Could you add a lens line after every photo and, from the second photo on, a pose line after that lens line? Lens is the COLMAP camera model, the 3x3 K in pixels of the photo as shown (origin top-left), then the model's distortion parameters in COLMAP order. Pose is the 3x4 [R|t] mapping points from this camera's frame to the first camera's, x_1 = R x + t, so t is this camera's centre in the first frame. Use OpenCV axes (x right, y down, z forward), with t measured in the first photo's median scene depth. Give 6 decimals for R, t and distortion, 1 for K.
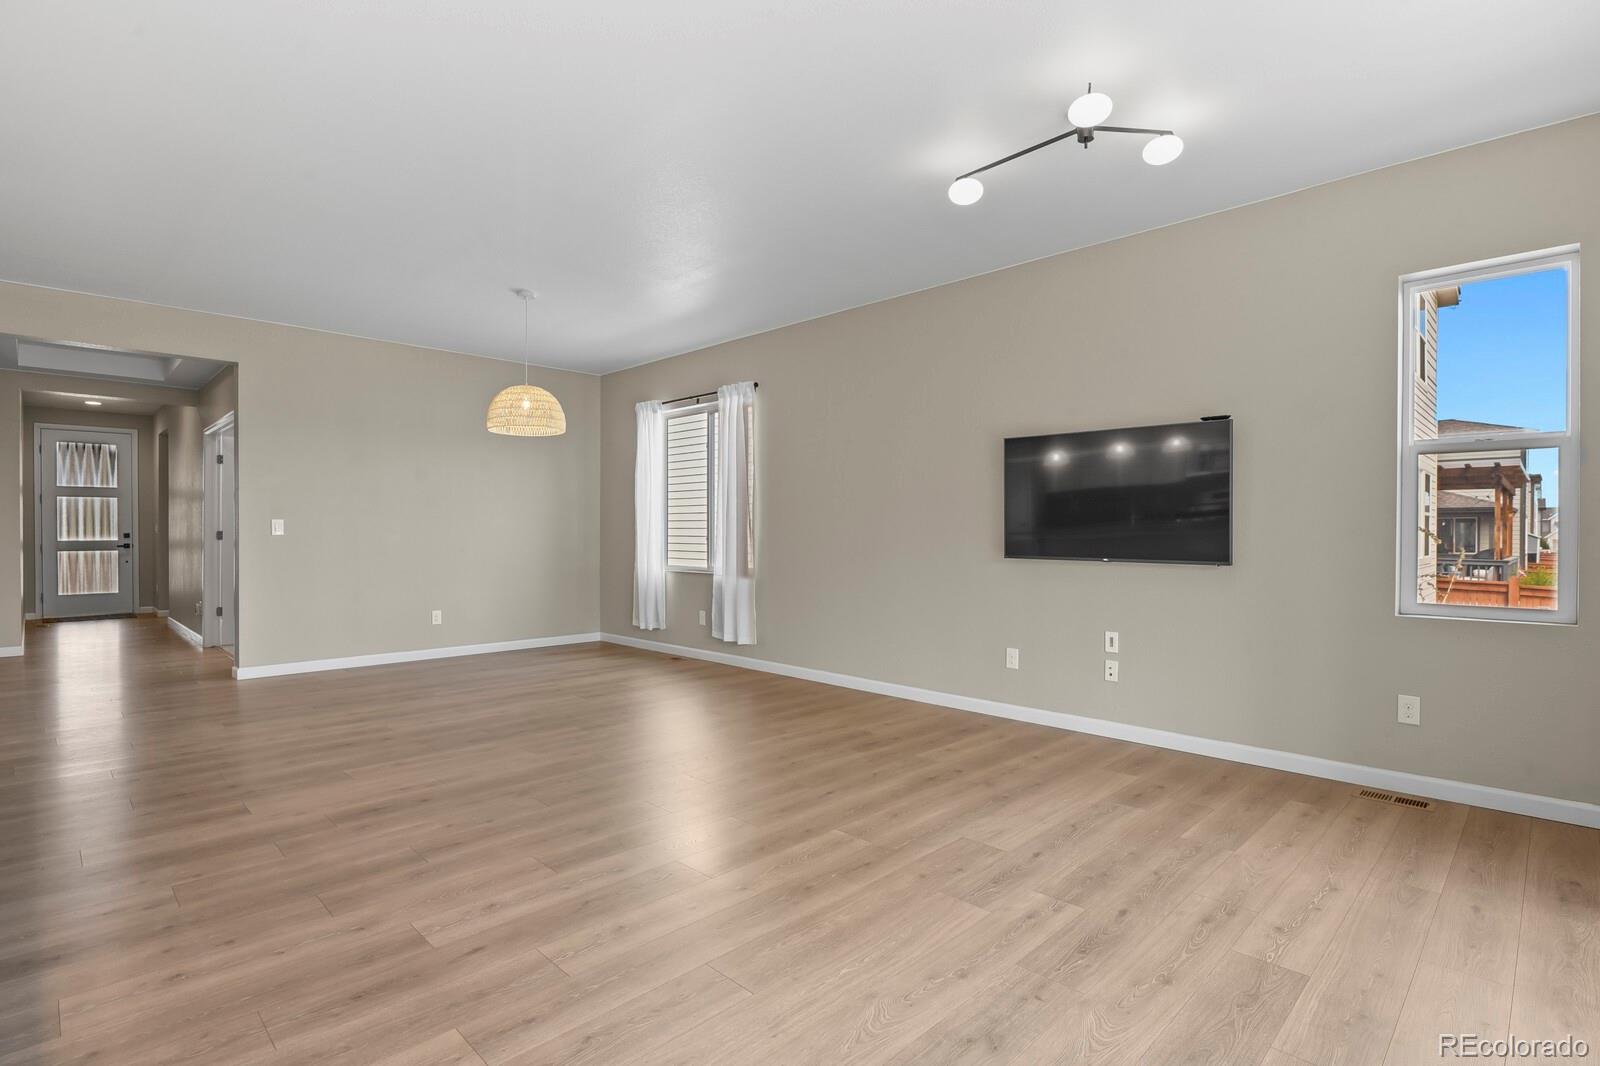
lens RADIAL K [[775.6, 0, 801.1], [0, 775.6, 539.8], [0, 0, 1]] dist [-0.009124, -0.001905]
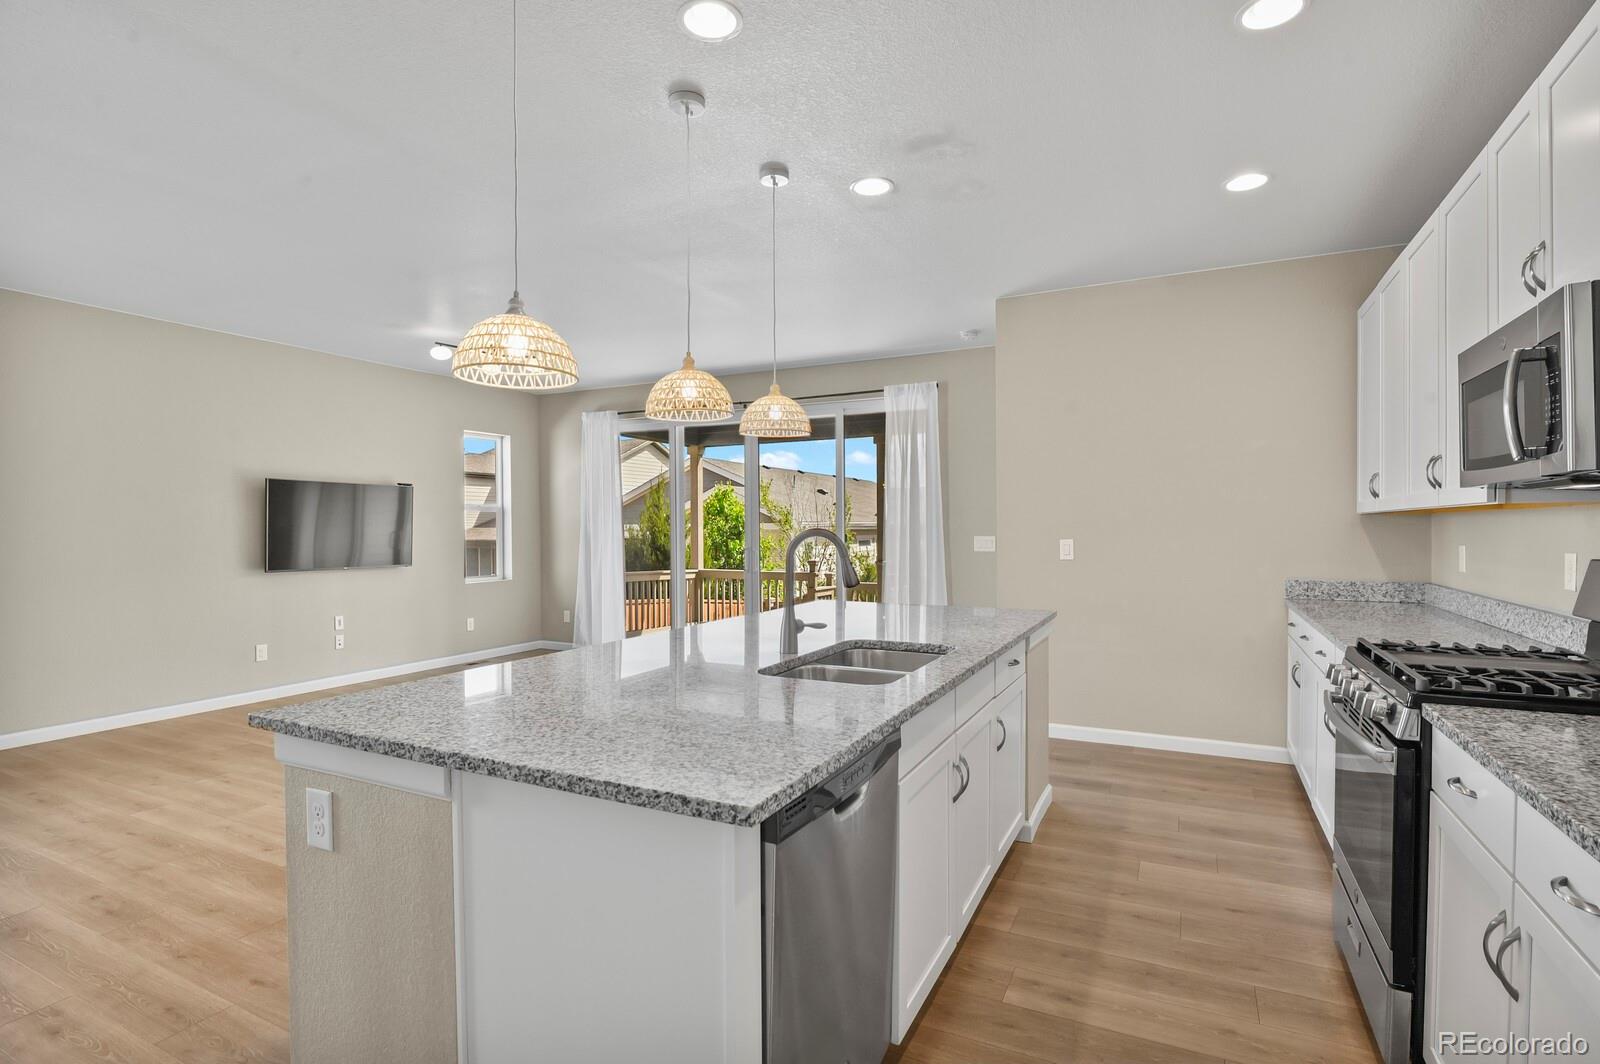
lens RADIAL K [[775.6, 0, 802.6], [0, 775.6, 539.5], [0, 0, 1]] dist [-0.009124, -0.001905]
pose [[-0.317535, -0.016712, 0.948099, -1.628636], [0.012208, 0.999690, 0.021710, -0.063502], [-0.948168, 0.018468, -0.317232, 0.774626]]
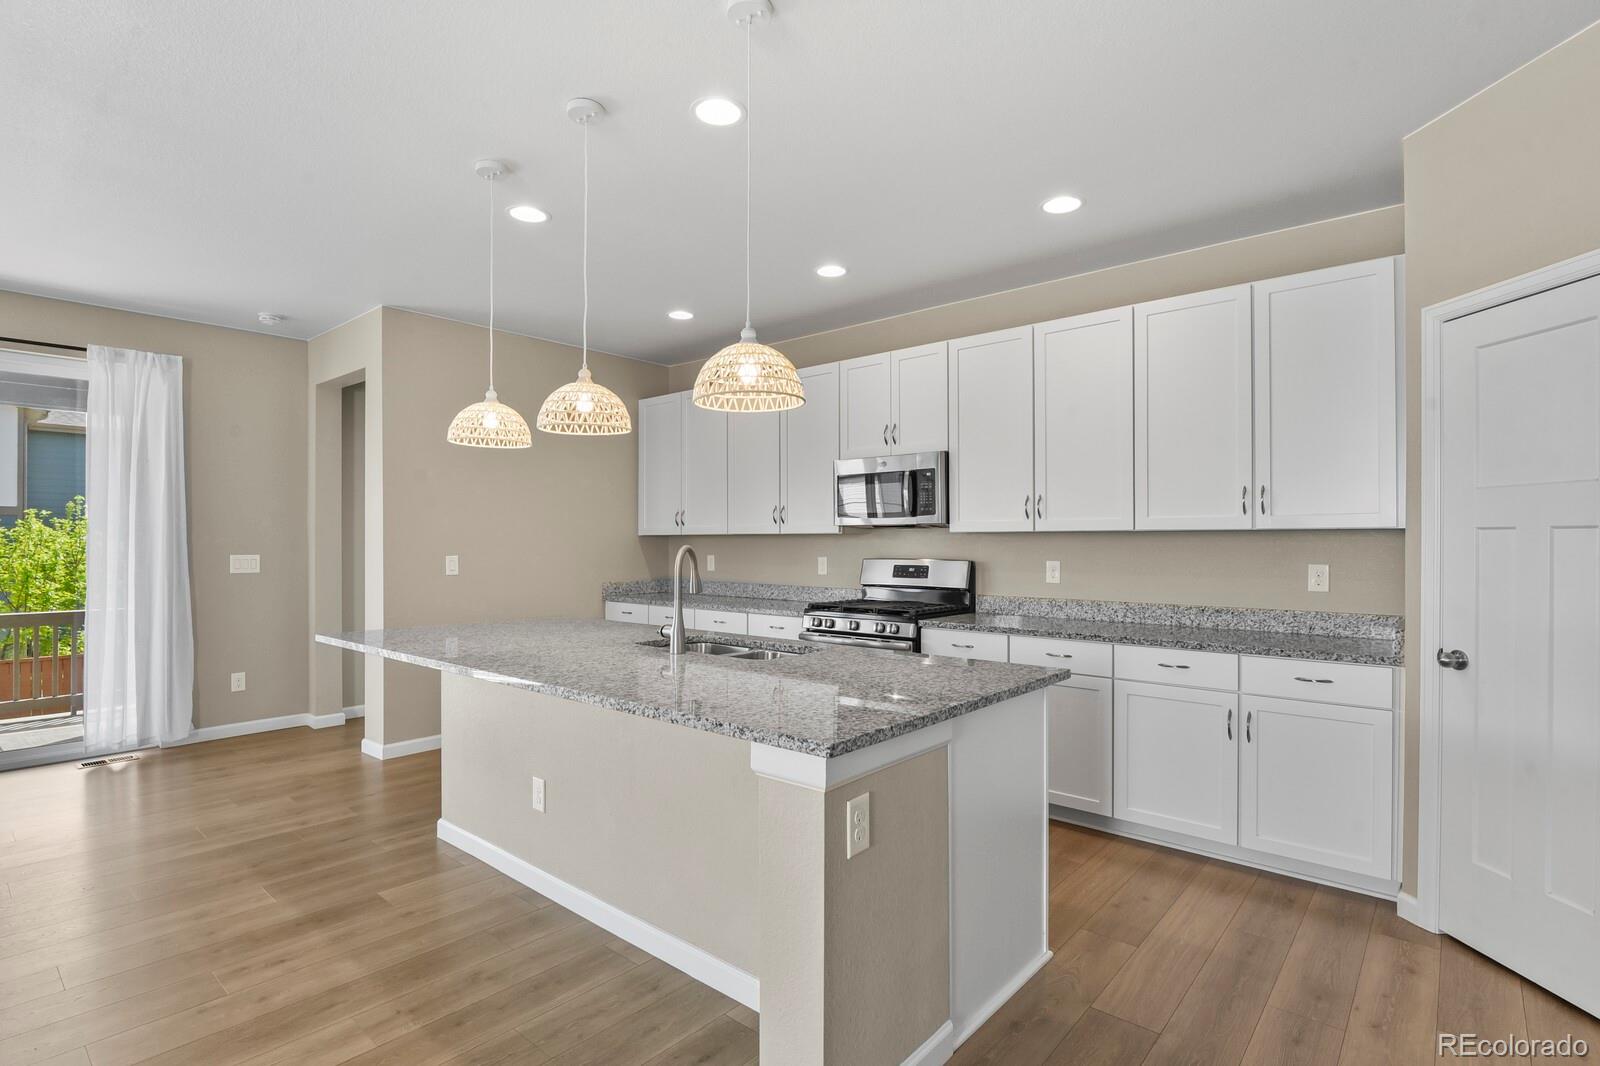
lens RADIAL K [[775.6, 0, 803.2], [0, 775.6, 535.8], [0, 0, 1]] dist [-0.009124, -0.001905]
pose [[-0.997283, -0.002868, -0.073610, -1.019195], [-0.003004, 0.999994, 0.001733, -0.069920], [0.073605, 0.001949, -0.997286, 1.393432]]
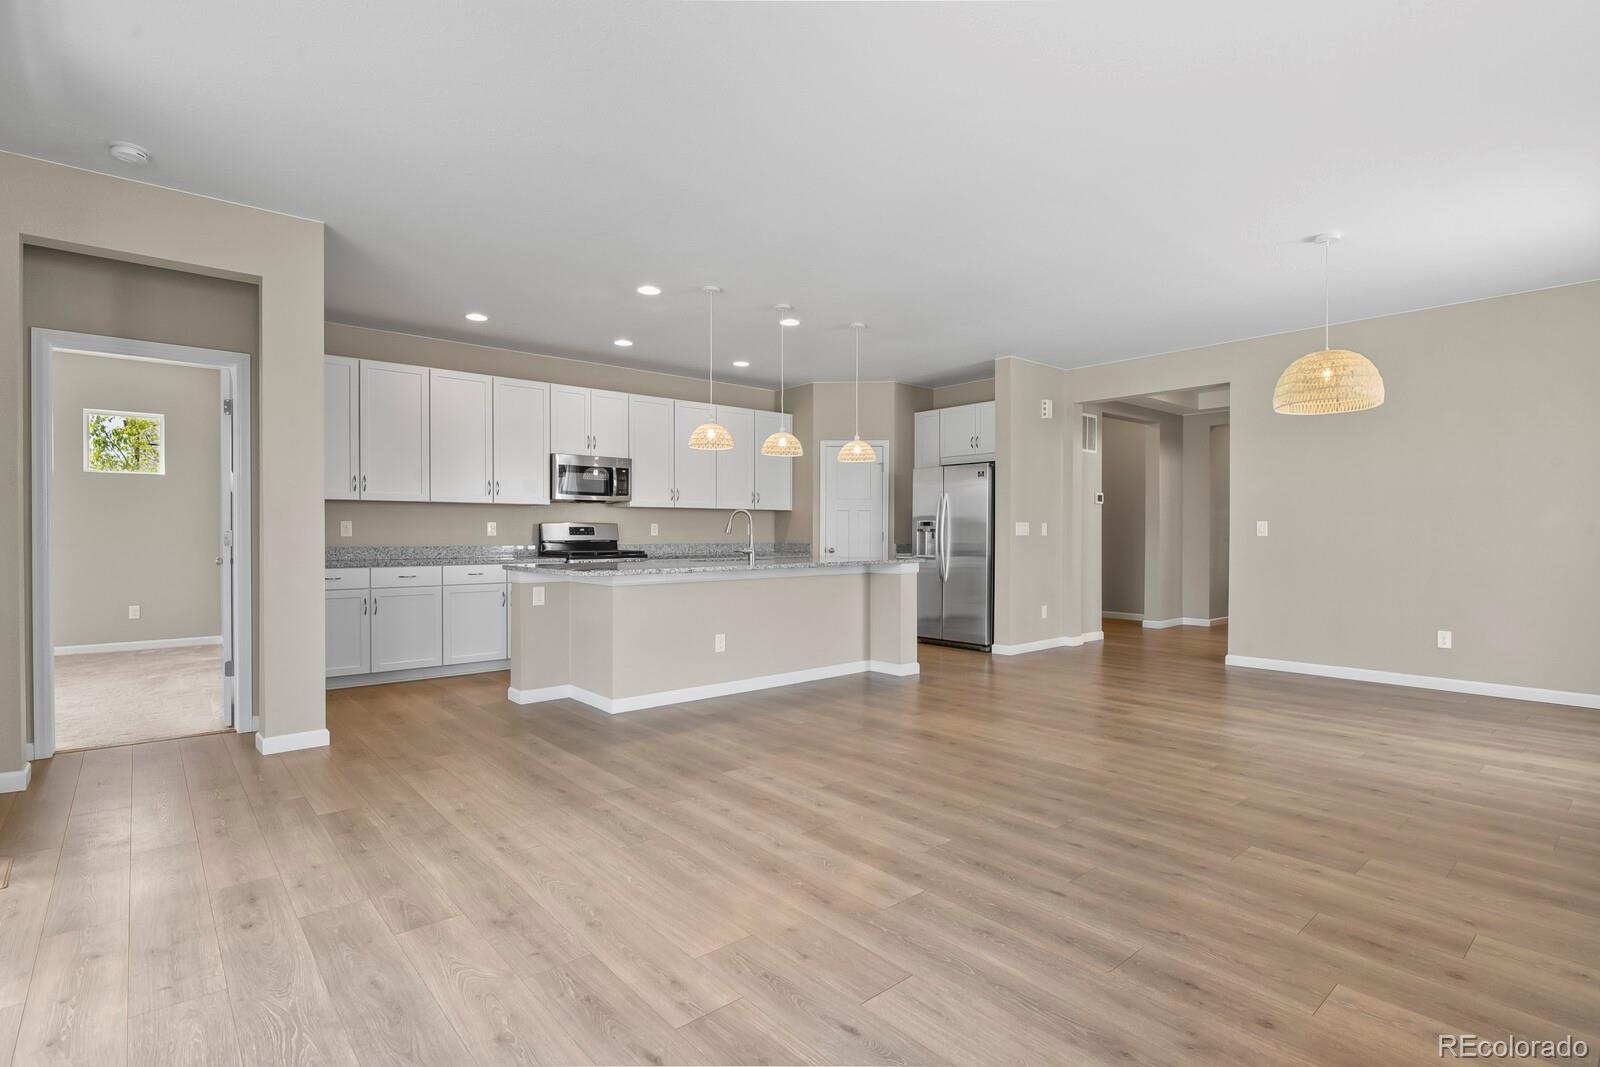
lens RADIAL K [[775.6, 0, 804.0], [0, 775.6, 539.8], [0, 0, 1]] dist [-0.009124, -0.001905]
pose [[-0.071396, 0.007015, -0.997423, 0.751388], [-0.011223, 0.999906, 0.007836, -0.003916], [0.997385, 0.011754, -0.071311, 0.796423]]
